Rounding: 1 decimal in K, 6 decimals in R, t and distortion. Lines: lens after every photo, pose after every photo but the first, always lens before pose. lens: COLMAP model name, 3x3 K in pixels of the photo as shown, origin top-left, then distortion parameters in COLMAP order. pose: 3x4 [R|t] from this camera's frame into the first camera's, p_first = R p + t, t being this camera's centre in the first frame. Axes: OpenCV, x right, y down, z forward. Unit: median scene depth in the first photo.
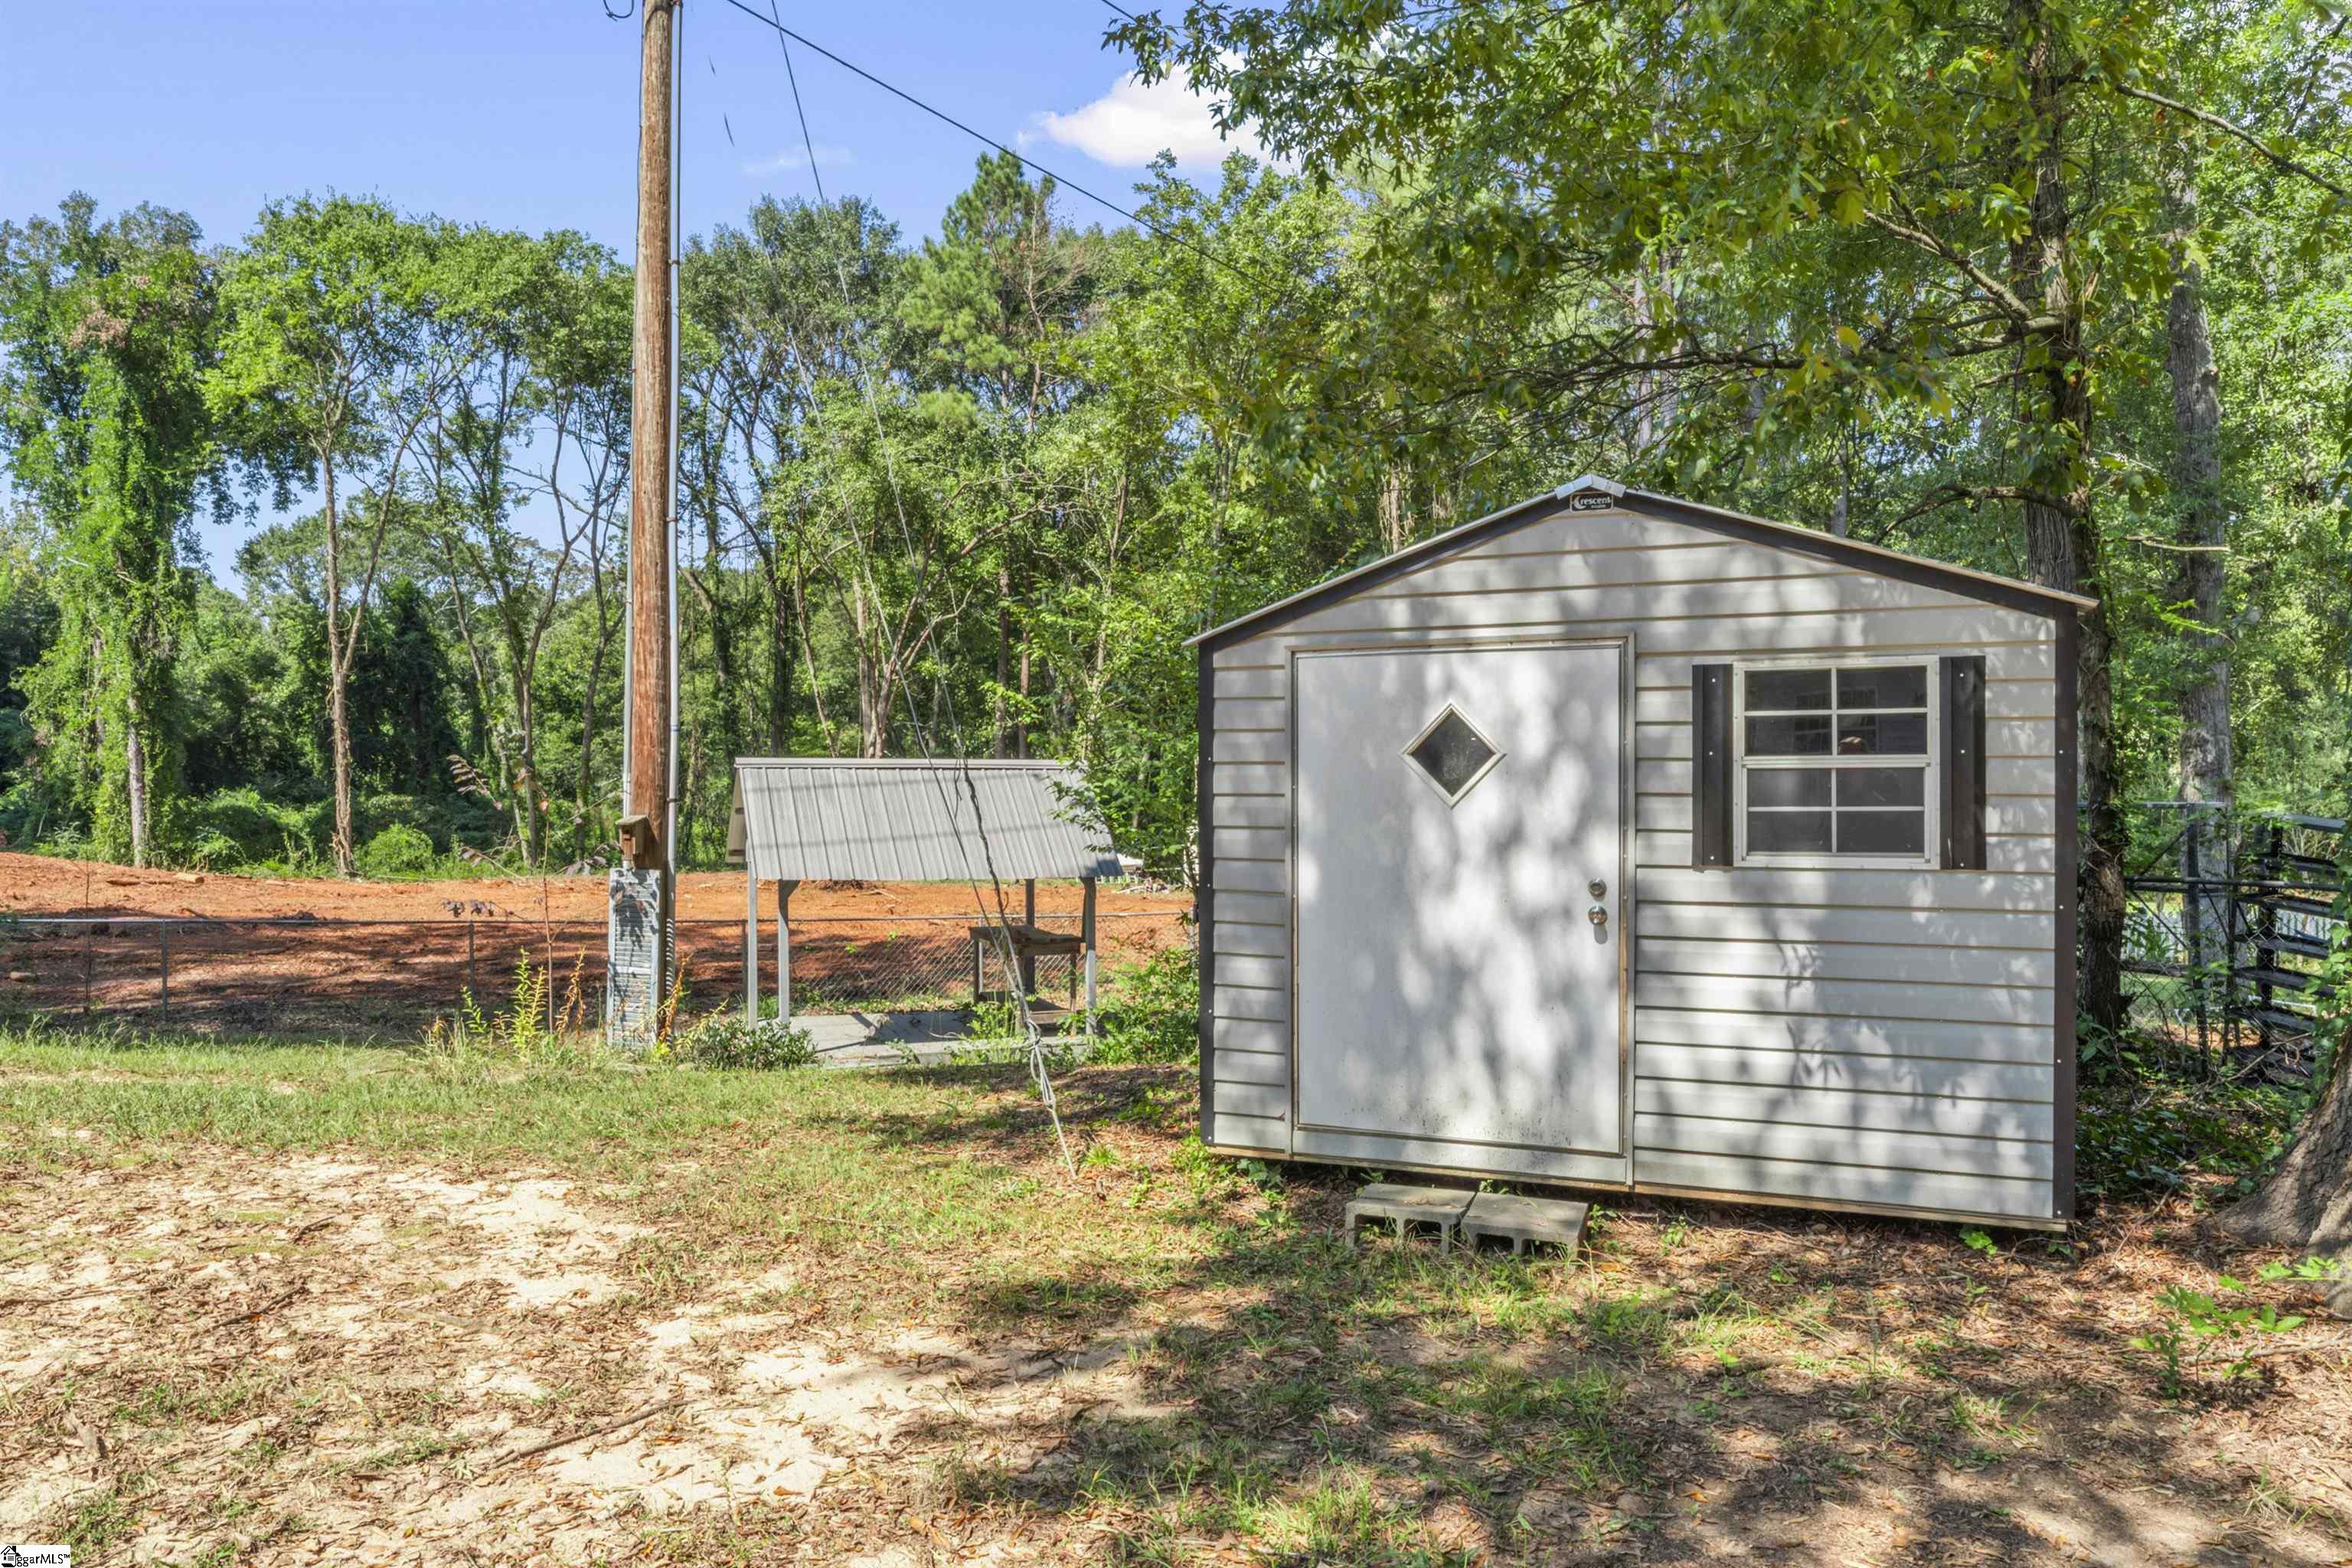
lens RADIAL K [[1648.1, 0, 1179.0], [0, 1648.1, 780.9], [0, 0, 1]] dist [-0.003027, -0.000239]
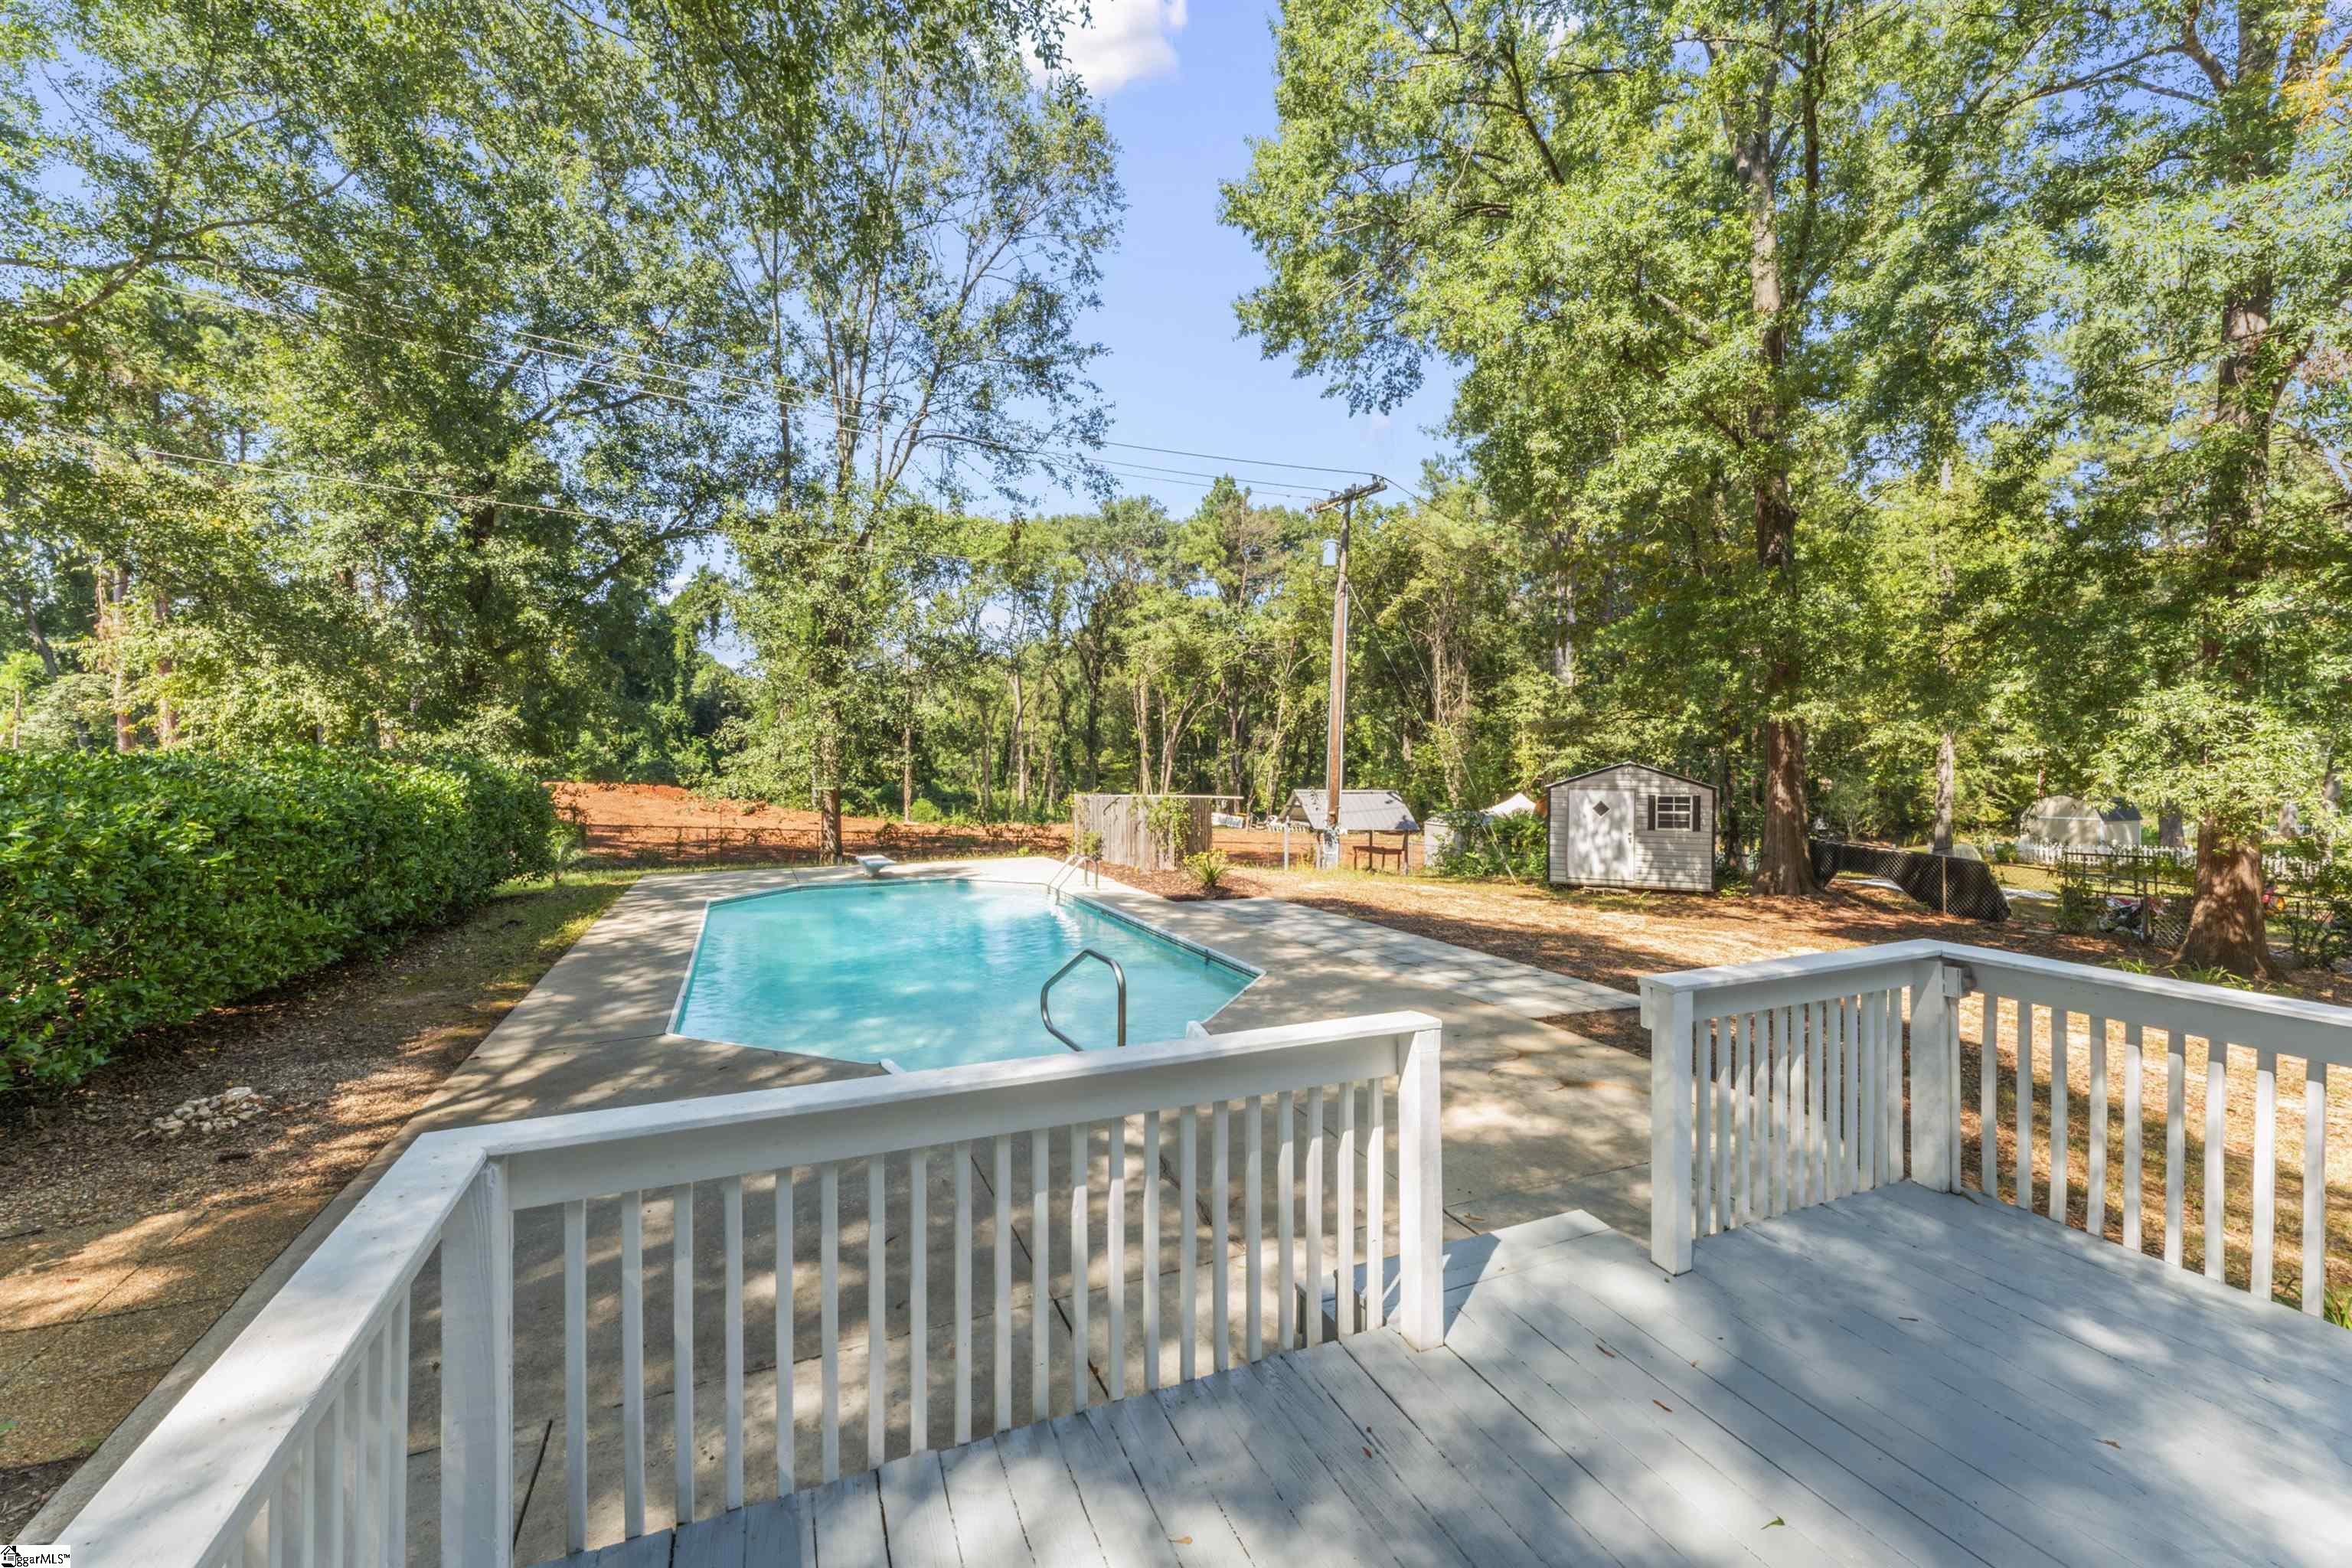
lens RADIAL K [[947.8, 0, 1168.9], [0, 947.8, 780.5], [0, 0, 1]] dist [0.000571, -0.000053]
pose [[0.997199, 0.000908, -0.074785, -0.320768], [-0.000185, 0.999953, 0.009670, -0.044258], [0.074790, -0.009629, 0.997153, -0.700550]]
